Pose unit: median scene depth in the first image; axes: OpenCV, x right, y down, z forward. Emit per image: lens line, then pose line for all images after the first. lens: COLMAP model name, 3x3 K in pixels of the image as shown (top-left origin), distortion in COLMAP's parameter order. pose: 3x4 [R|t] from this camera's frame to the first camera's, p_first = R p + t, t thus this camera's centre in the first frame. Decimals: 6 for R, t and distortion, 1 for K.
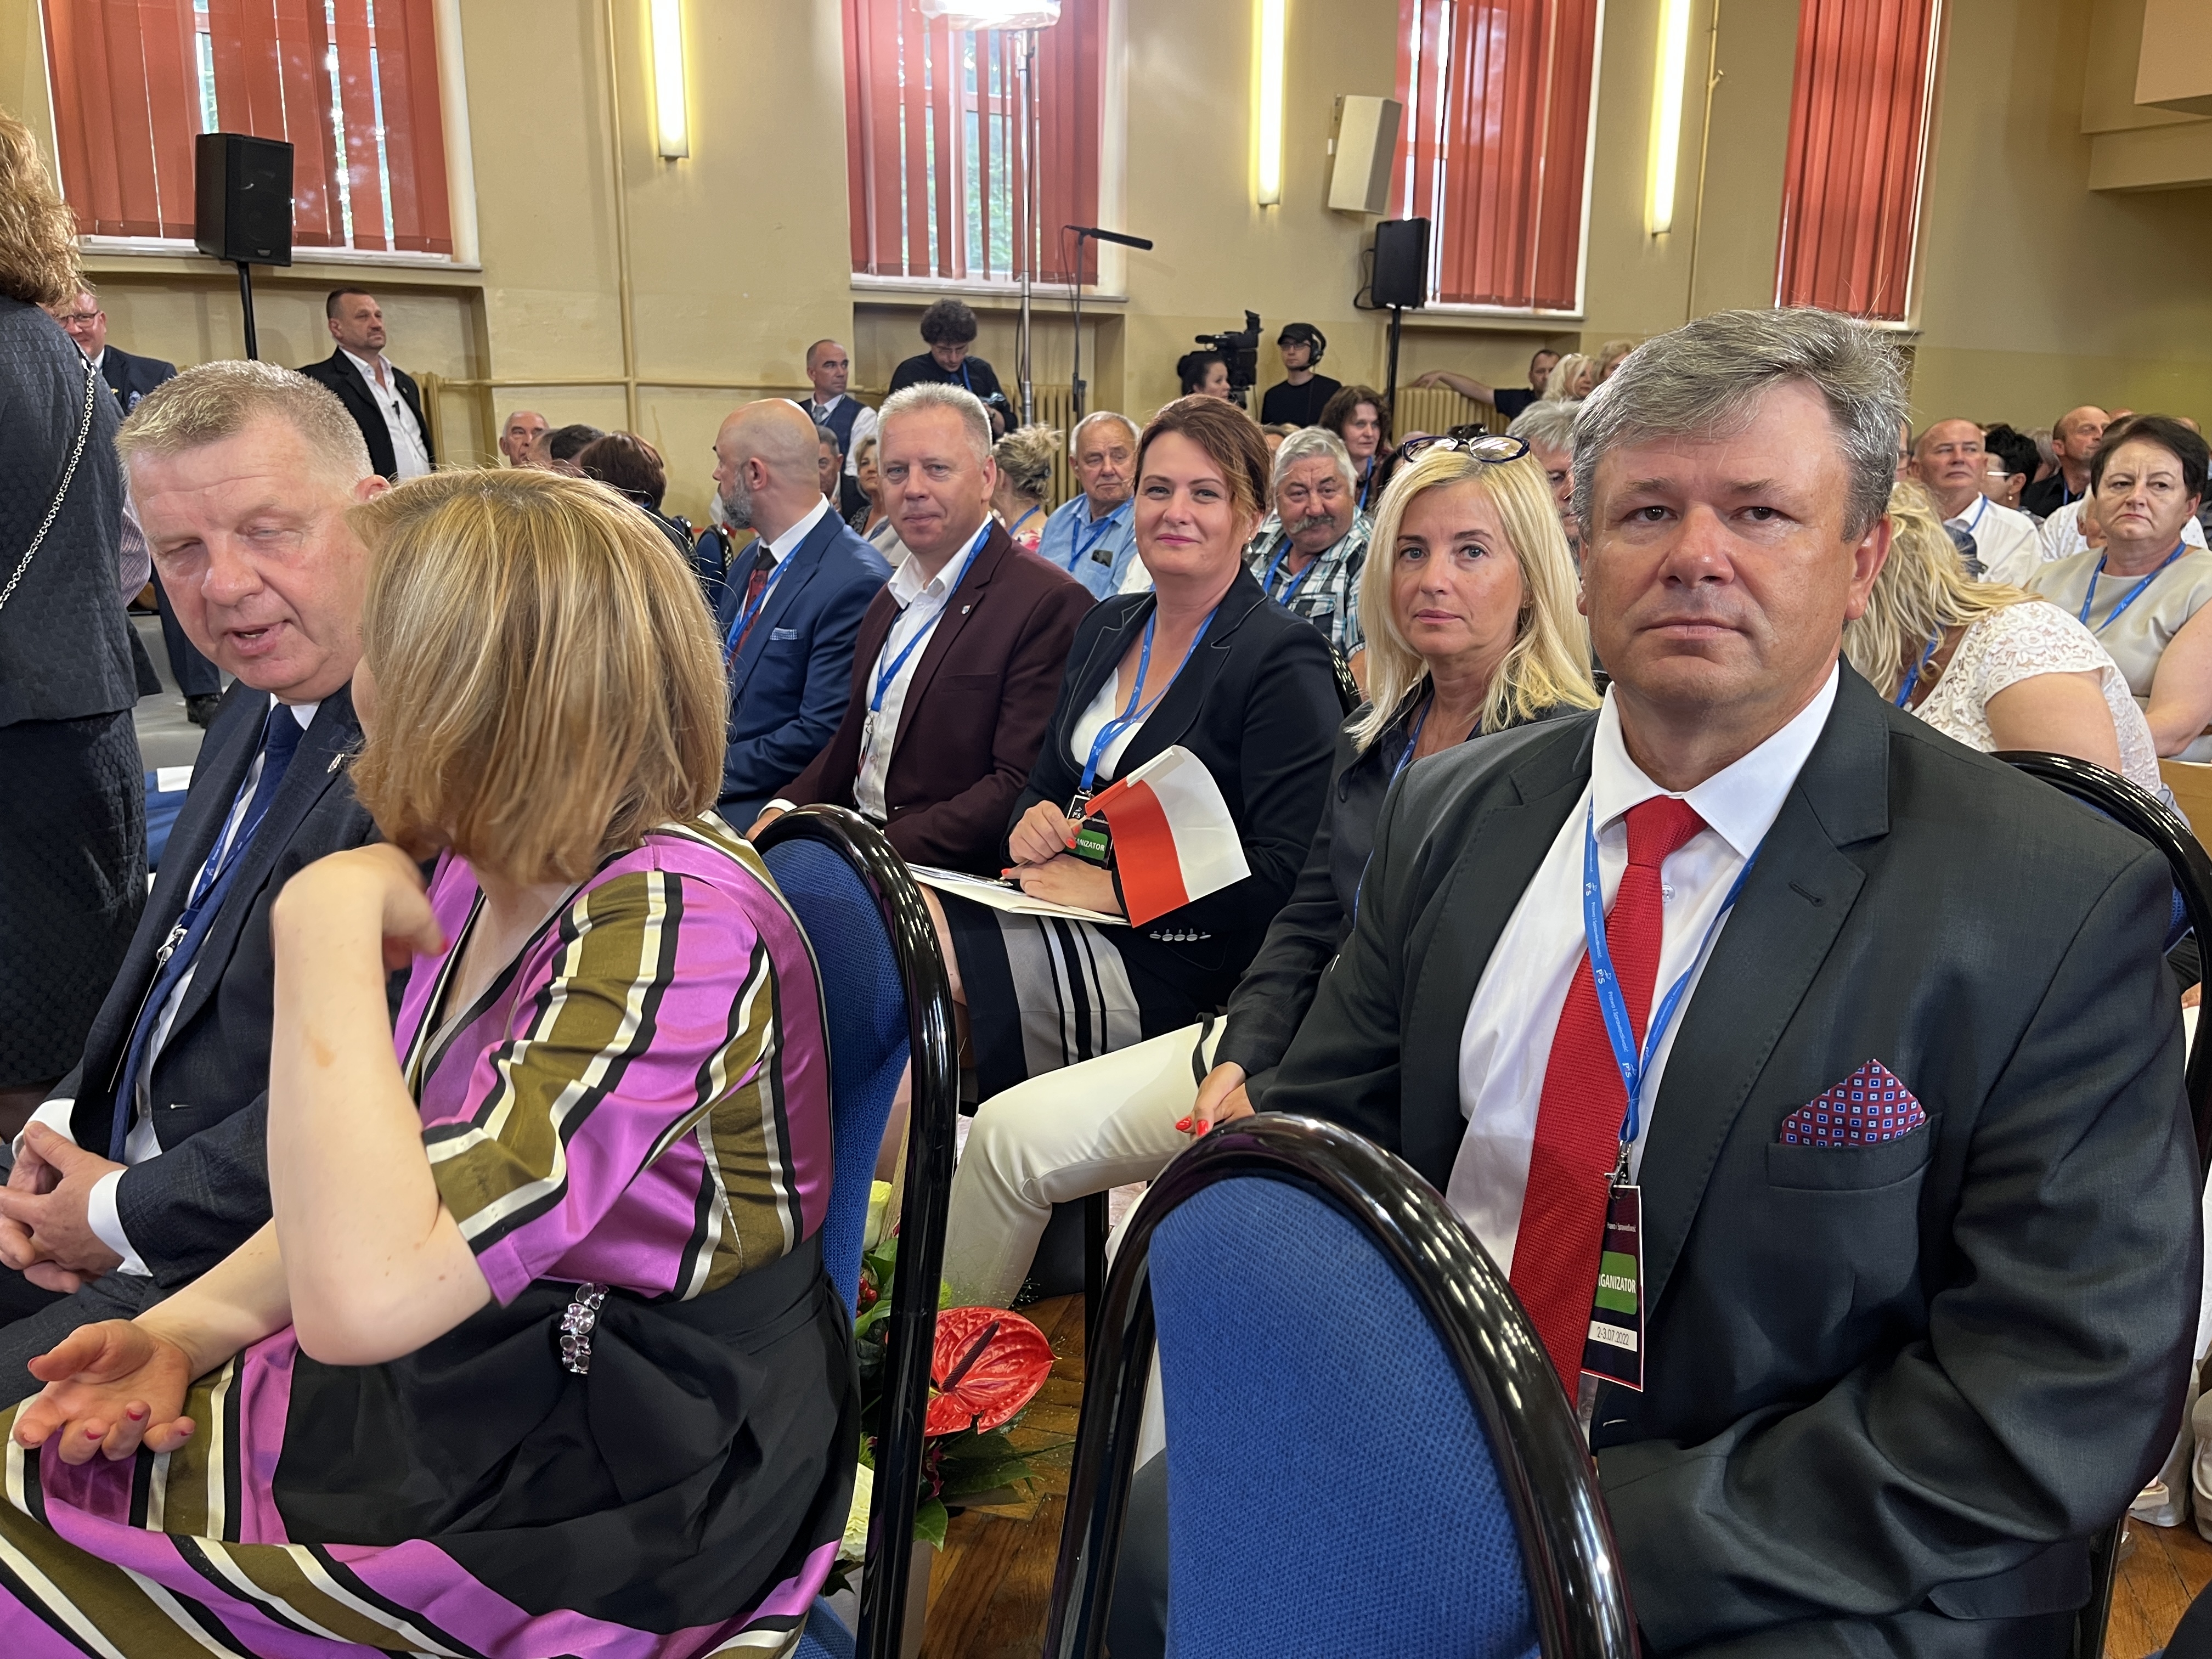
lens RADIAL K [[1674.3, 0, 1106.0], [0, 1674.3, 829.5], [0, 0, 1]] dist [-0.000921, -0.011343]
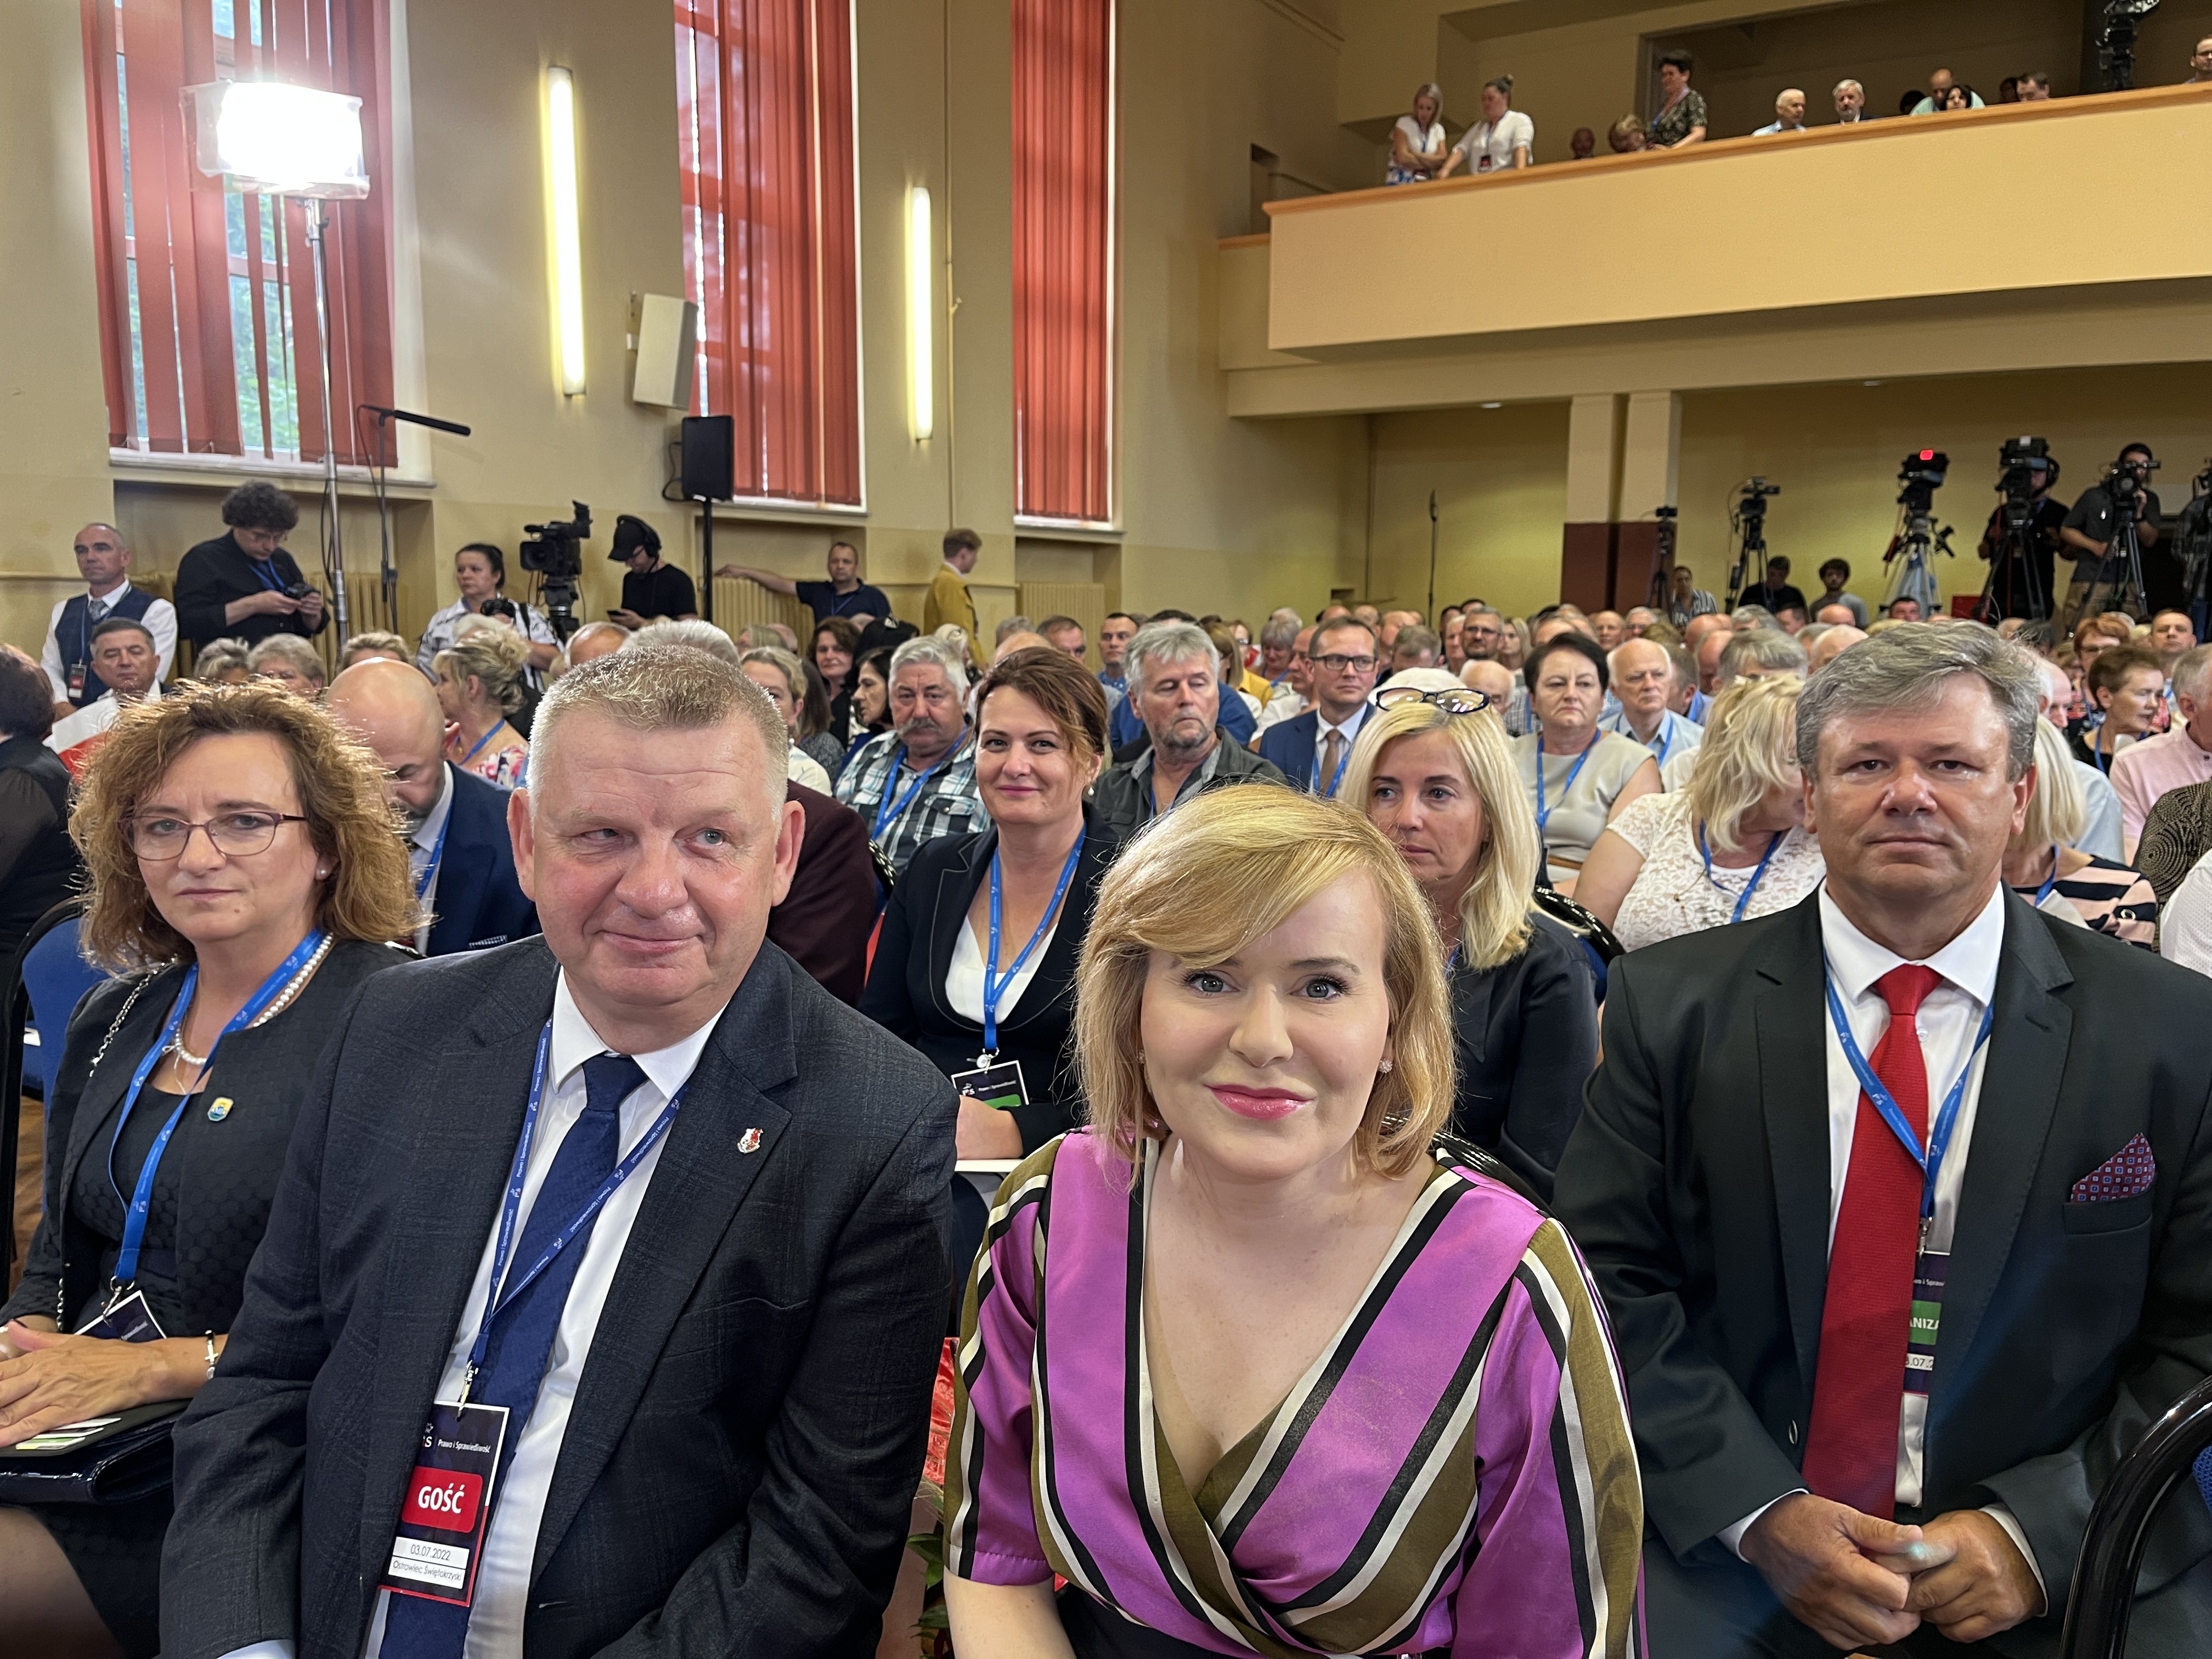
lens RADIAL K [[1707.4, 0, 1089.2], [0, 1707.4, 873.0], [0, 0, 1]] dist [-0.011445, -0.006856]
pose [[0.881929, -0.071773, 0.465886, -0.131309], [0.107080, 0.993006, -0.049726, -0.014052], [-0.459059, 0.093742, 0.883446, 0.007330]]
